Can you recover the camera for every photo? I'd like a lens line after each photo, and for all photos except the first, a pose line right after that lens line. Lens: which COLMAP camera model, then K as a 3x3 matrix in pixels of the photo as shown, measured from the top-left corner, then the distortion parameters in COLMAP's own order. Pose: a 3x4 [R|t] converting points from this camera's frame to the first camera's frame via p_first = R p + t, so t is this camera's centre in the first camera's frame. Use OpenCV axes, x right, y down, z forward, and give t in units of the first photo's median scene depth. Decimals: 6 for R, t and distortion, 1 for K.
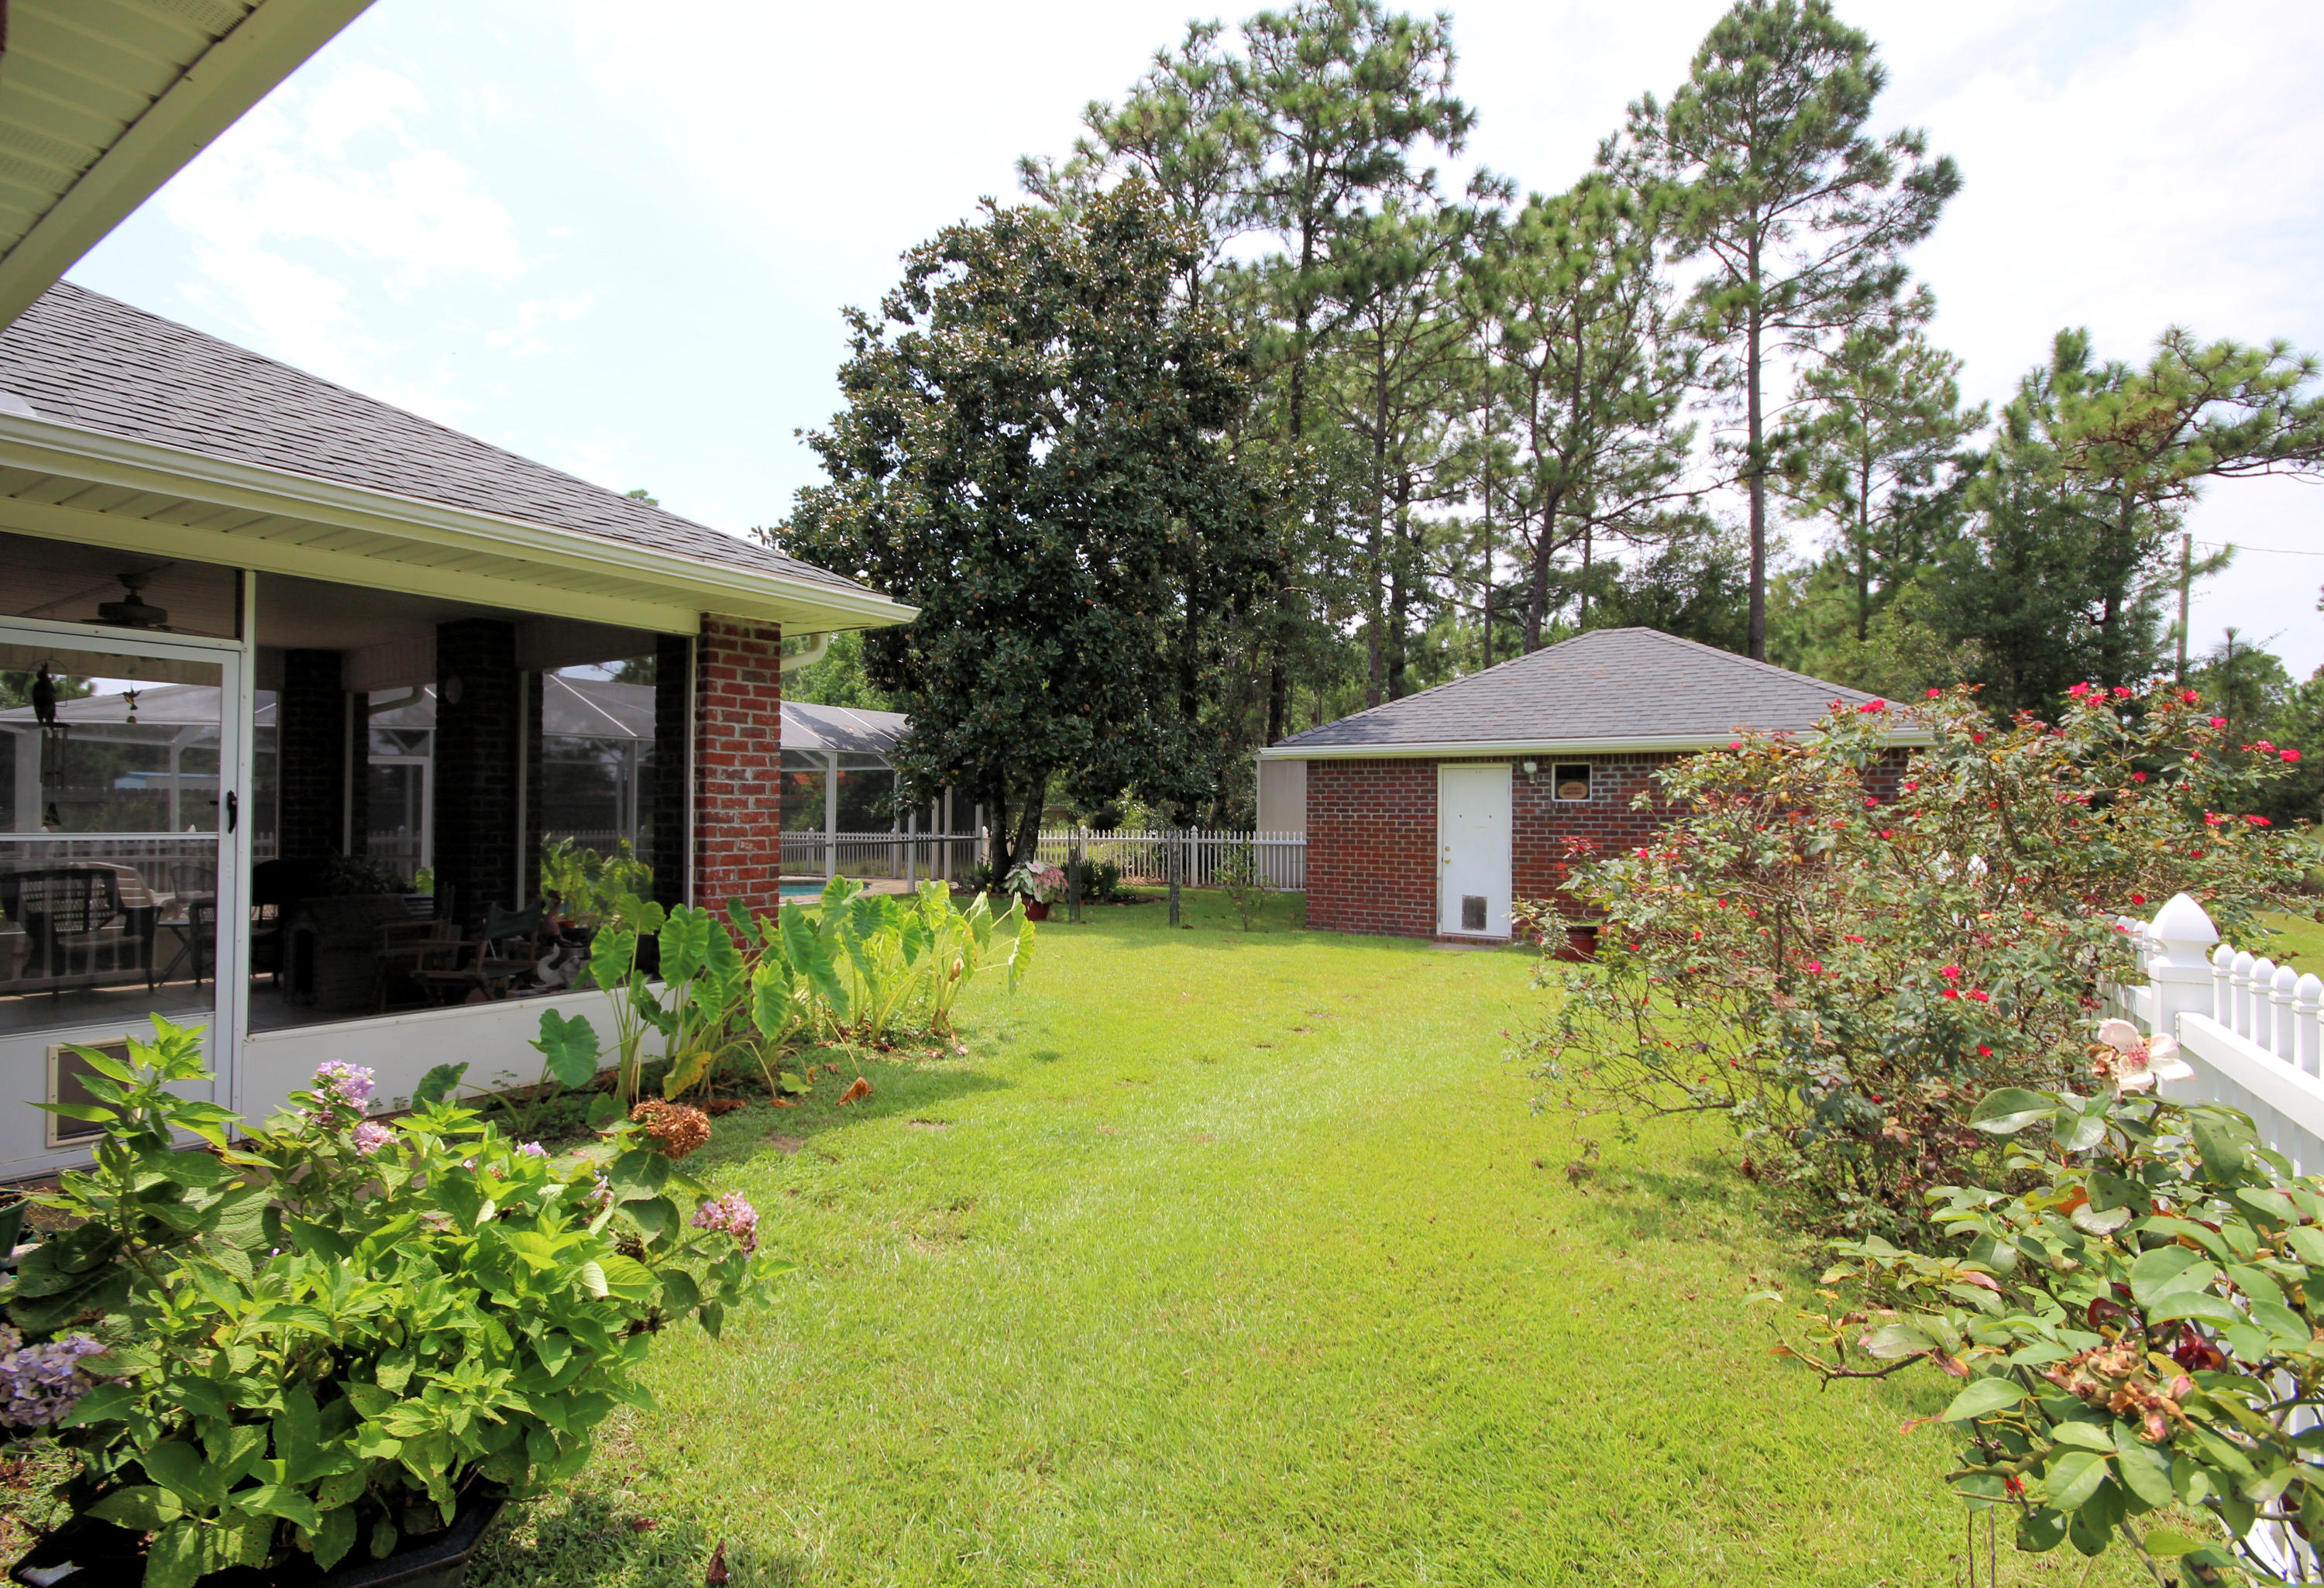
lens RADIAL K [[1107.8, 0, 1147.8], [0, 1107.8, 795.3], [0, 0, 1]] dist [0.005999, -0.010494]
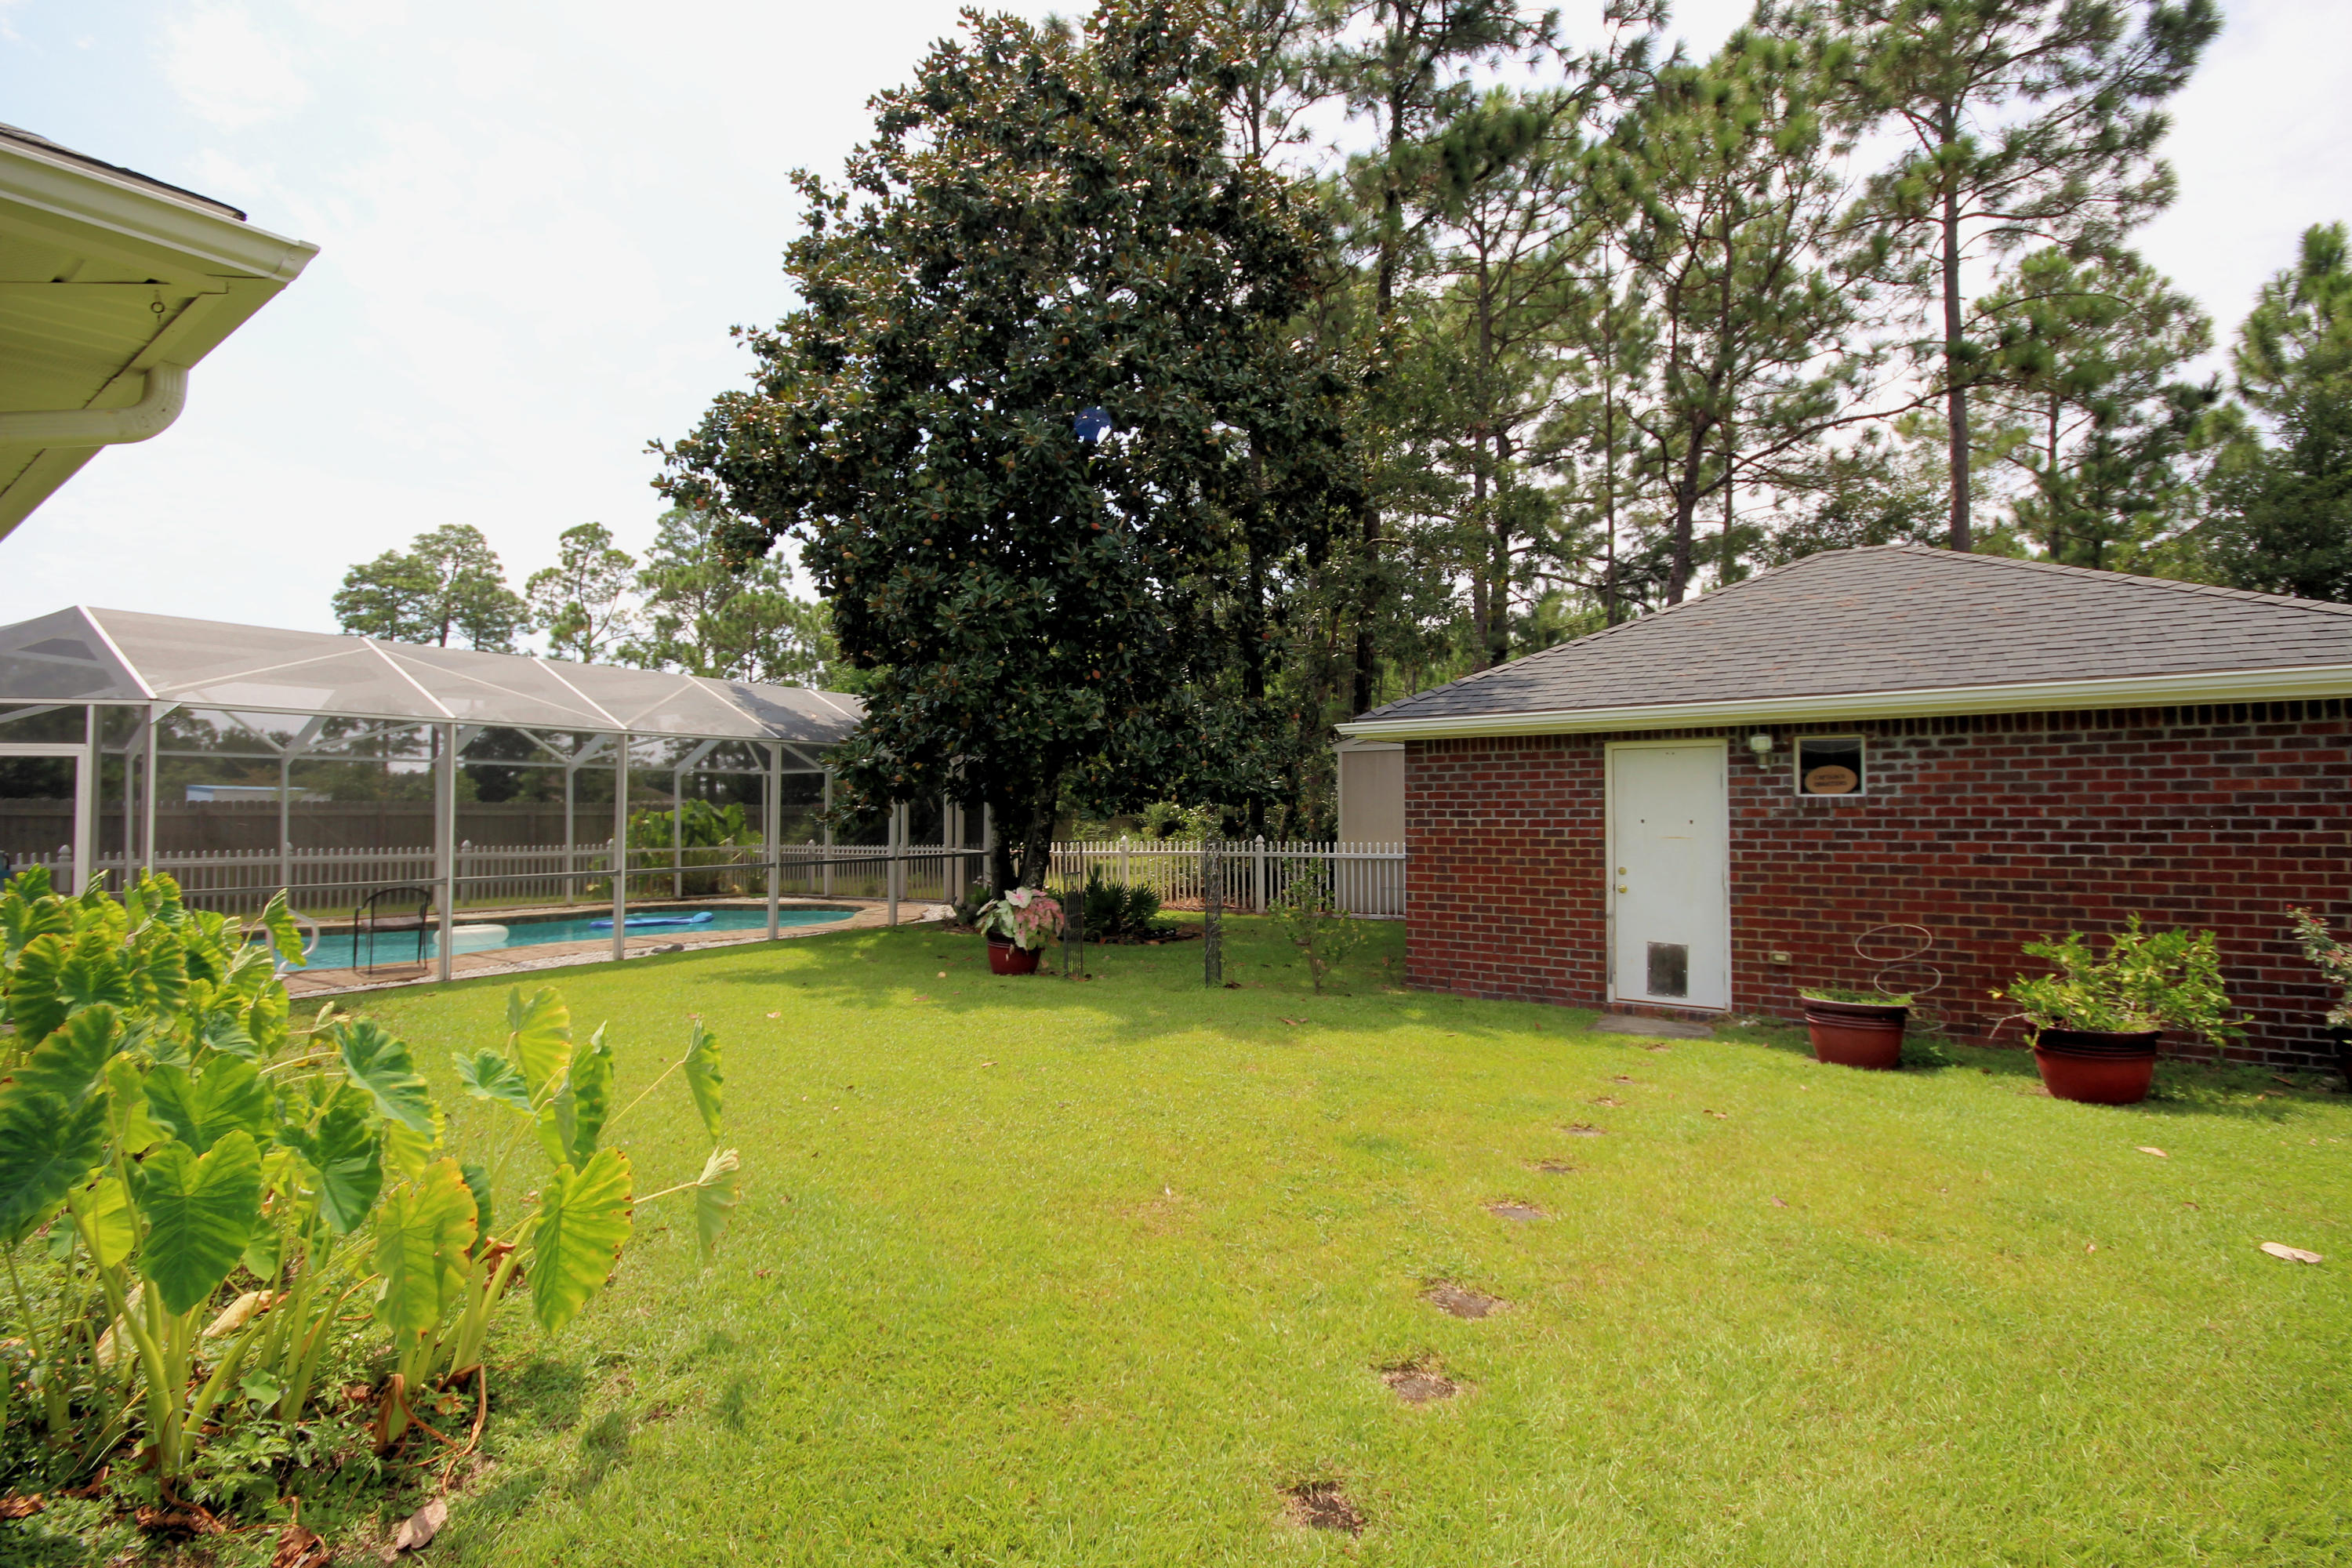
lens RADIAL K [[1100.6, 0, 1185.0], [0, 1100.6, 785.1], [0, 0, 1]] dist [0.008384, -0.000112]
pose [[0.998791, -0.009210, -0.048282, 0.031110], [0.008509, 0.999856, -0.014699, 0.003308], [0.048410, 0.014270, 0.998726, 0.242144]]
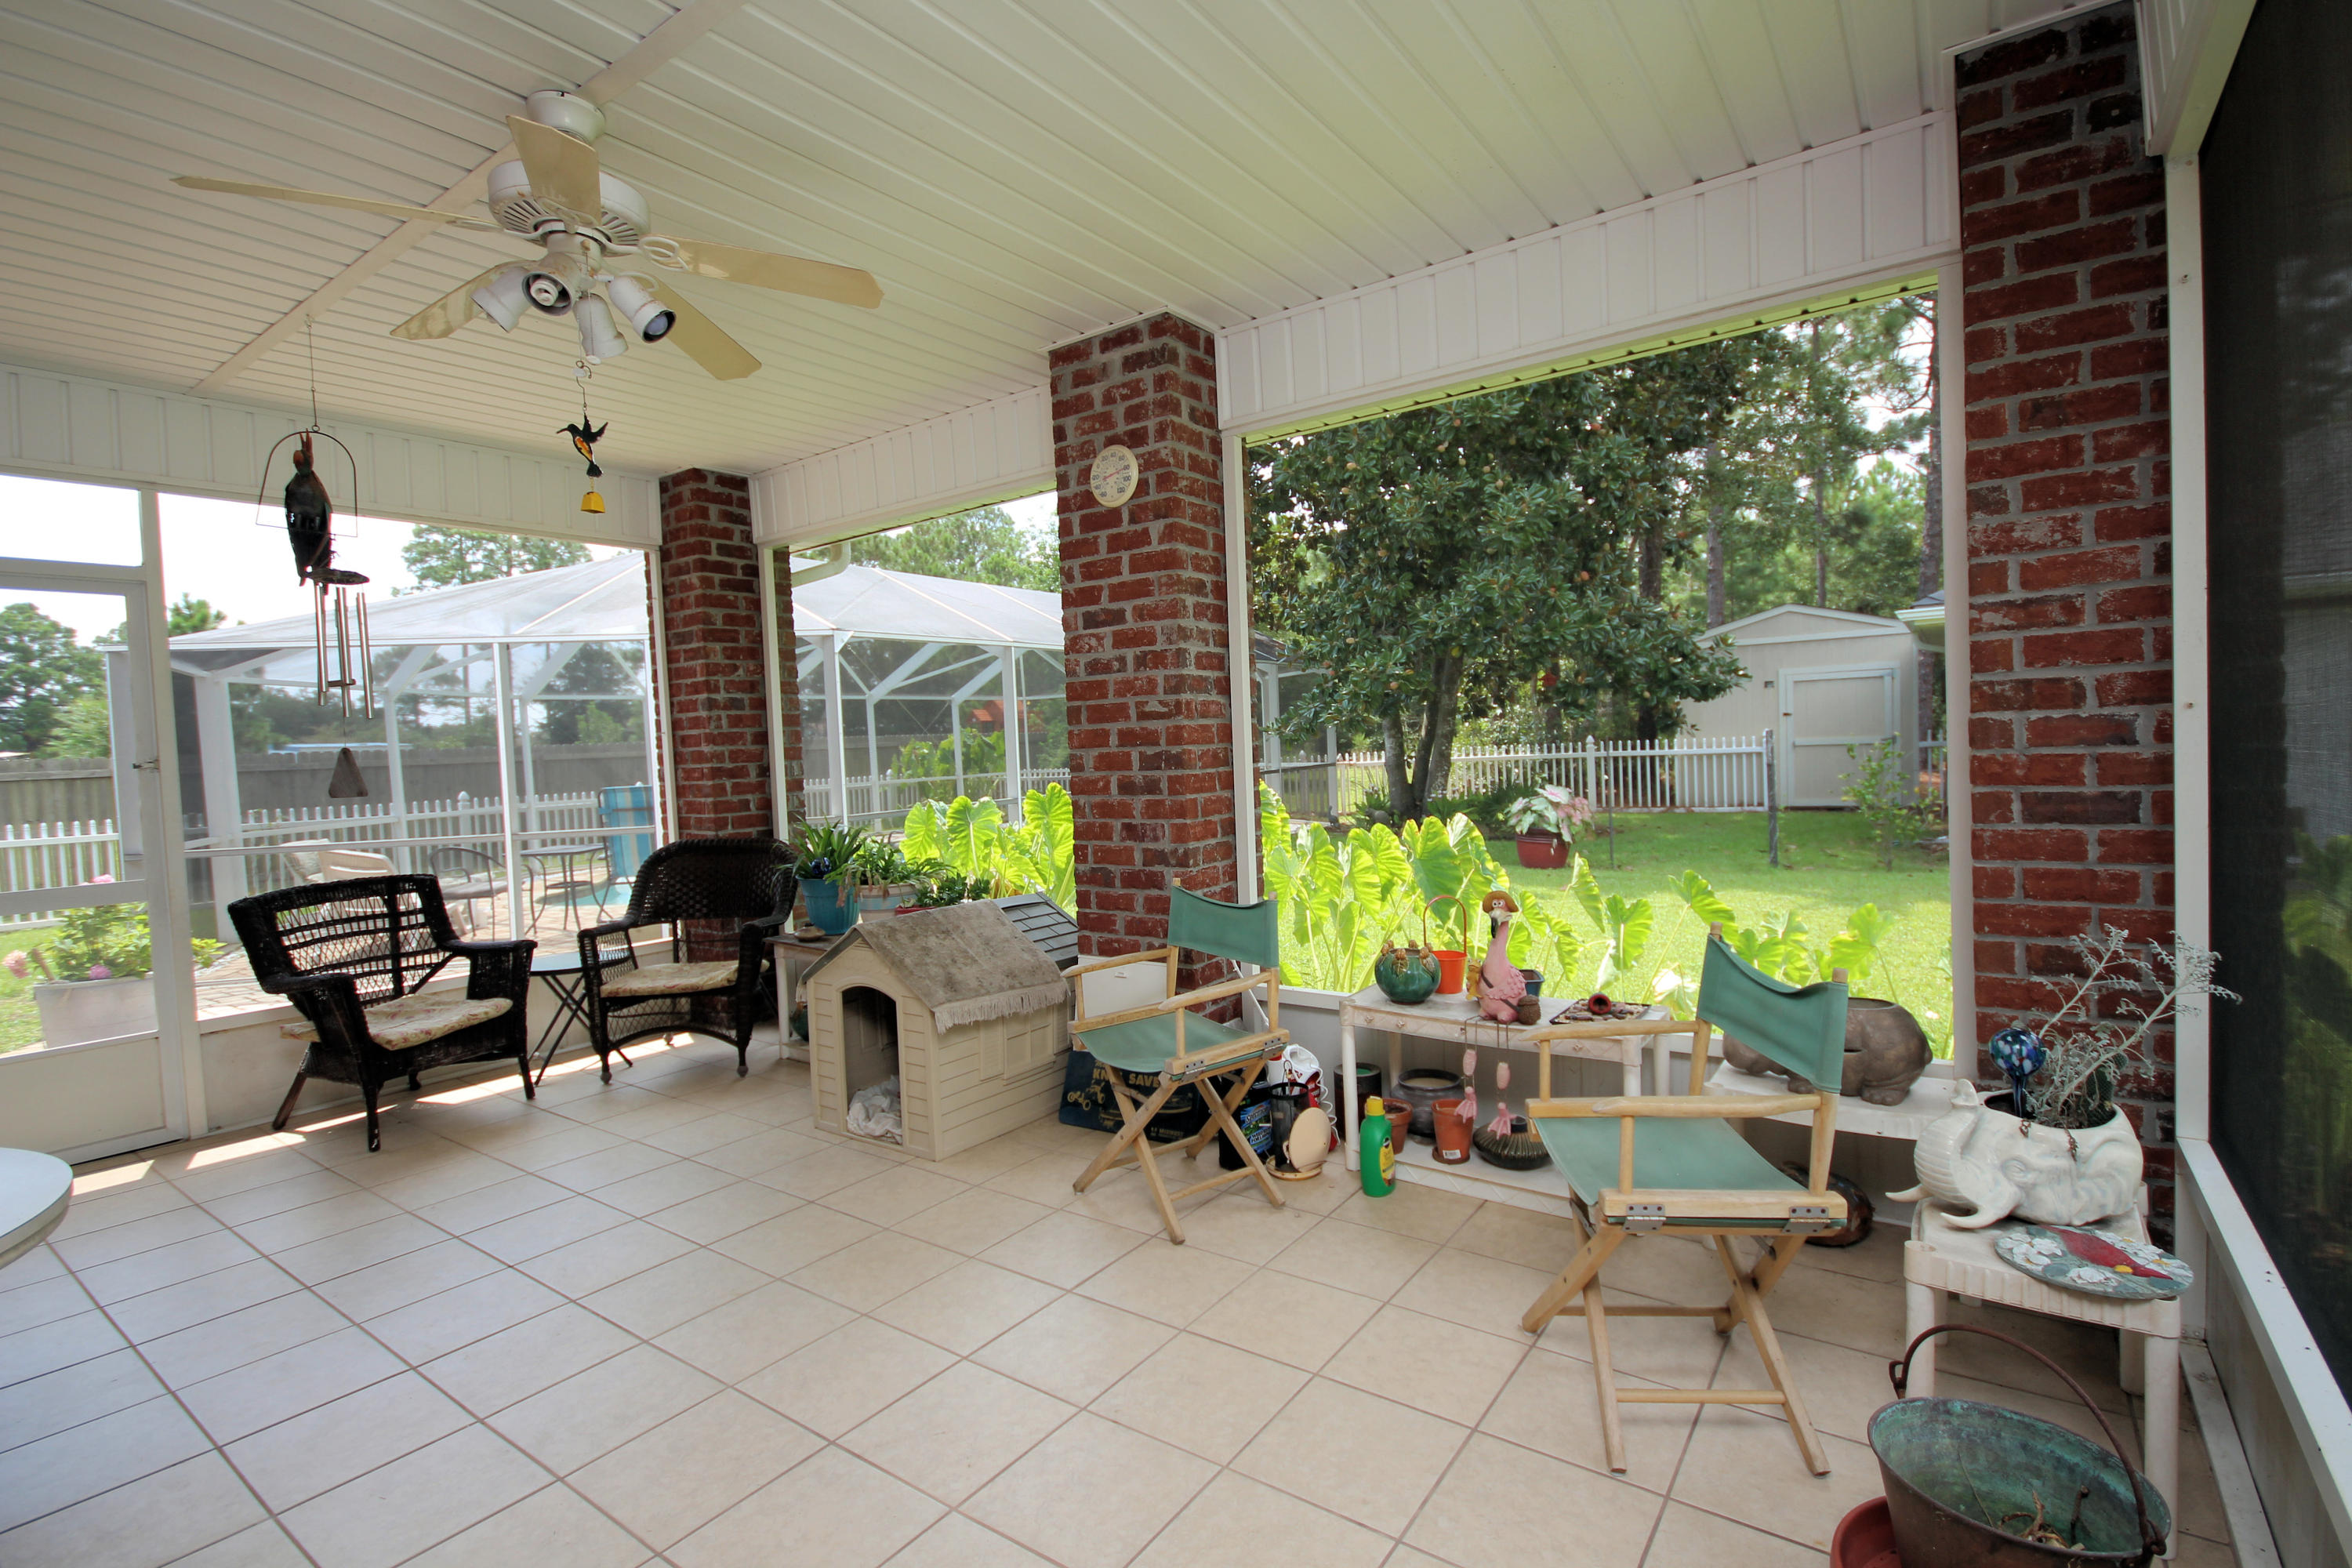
lens RADIAL K [[1096.7, 0, 1198.0], [0, 1096.7, 780.5], [0, 0, 1]] dist [-0.003348, 0.000572]
pose [[0.998073, -0.046540, -0.041042, -0.242074], [0.048619, 0.997504, 0.051196, 0.005799], [0.038557, -0.053093, 0.997845, 0.217280]]
